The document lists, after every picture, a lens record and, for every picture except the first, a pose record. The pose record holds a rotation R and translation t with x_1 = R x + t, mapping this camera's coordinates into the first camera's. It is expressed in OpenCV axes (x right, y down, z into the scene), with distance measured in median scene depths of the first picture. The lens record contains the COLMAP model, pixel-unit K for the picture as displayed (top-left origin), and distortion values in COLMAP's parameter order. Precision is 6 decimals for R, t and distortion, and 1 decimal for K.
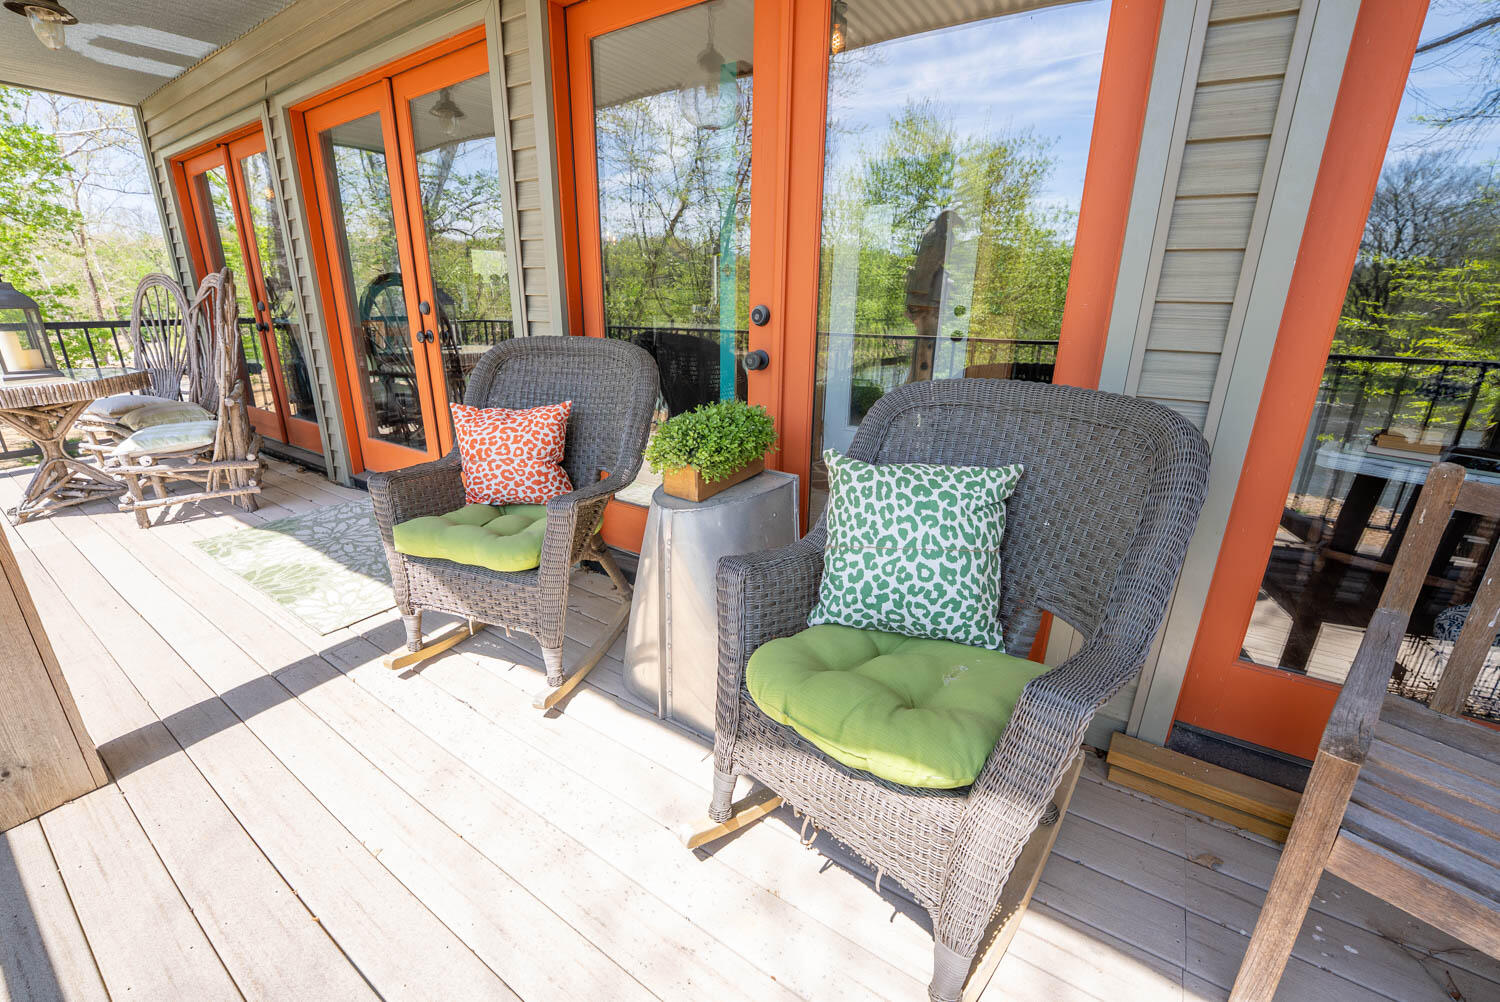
lens RADIAL K [[601.3, 0, 726.5], [0, 601.3, 498.6], [0, 0, 1]] dist [-0.017519, 0.000028]
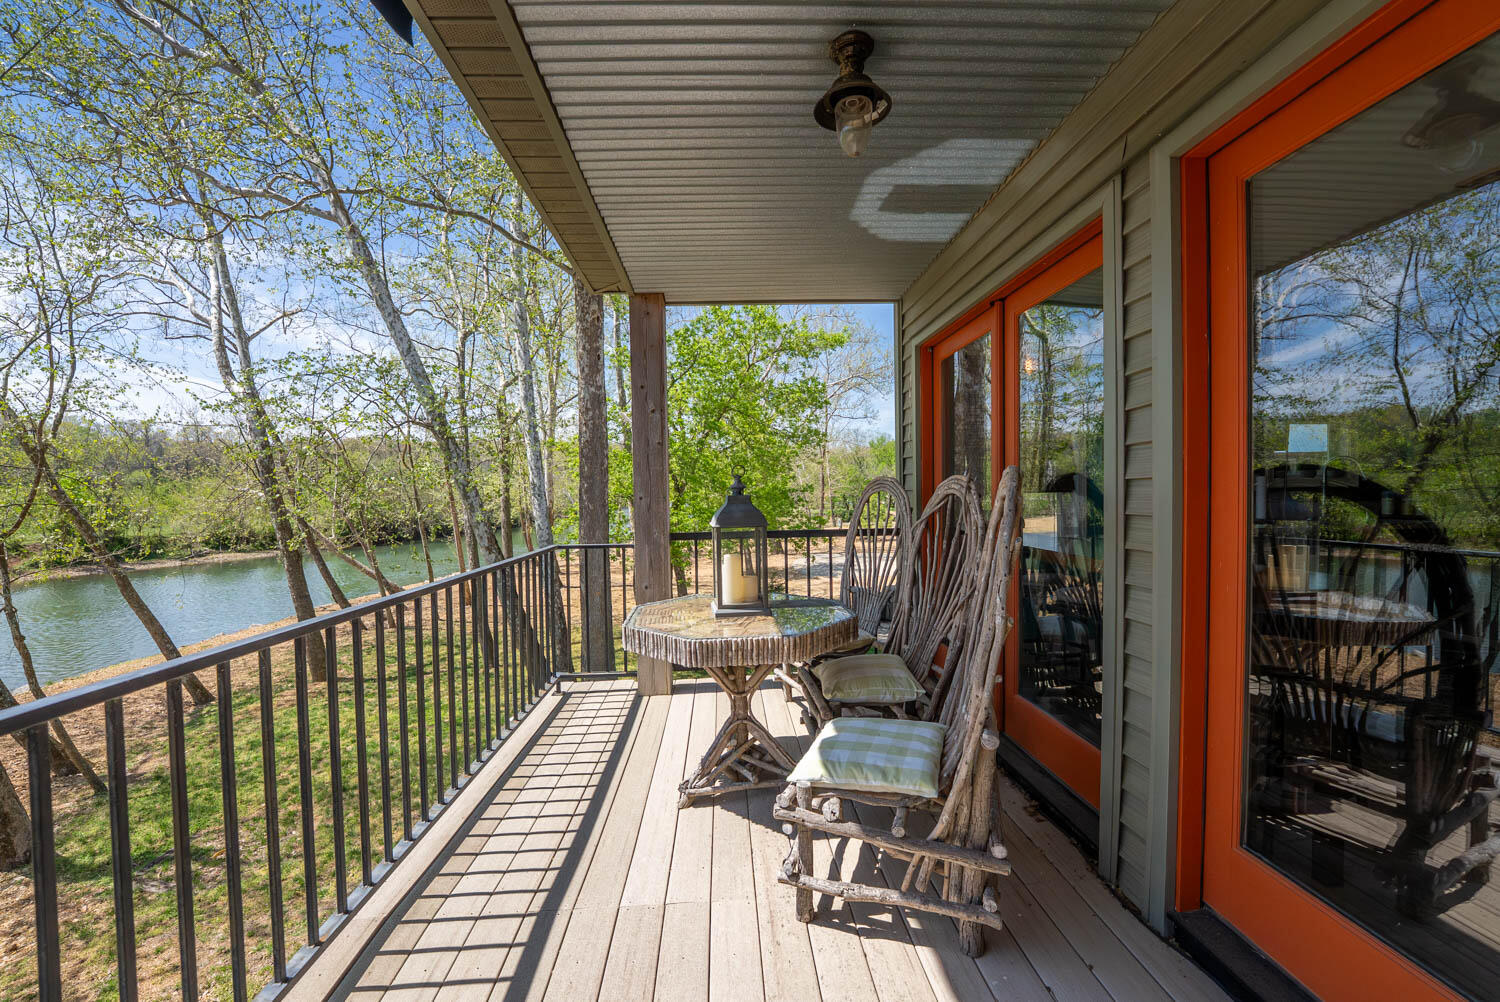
lens RADIAL K [[601.3, 0, 756.9], [0, 601.3, 509.0], [0, 0, 1]] dist [-0.017519, 0.000028]
pose [[0.619737, 0.003168, -0.784804, -0.918445], [-0.225749, 0.958448, -0.174398, -0.336883], [0.751641, 0.285249, 0.594700, 0.838702]]
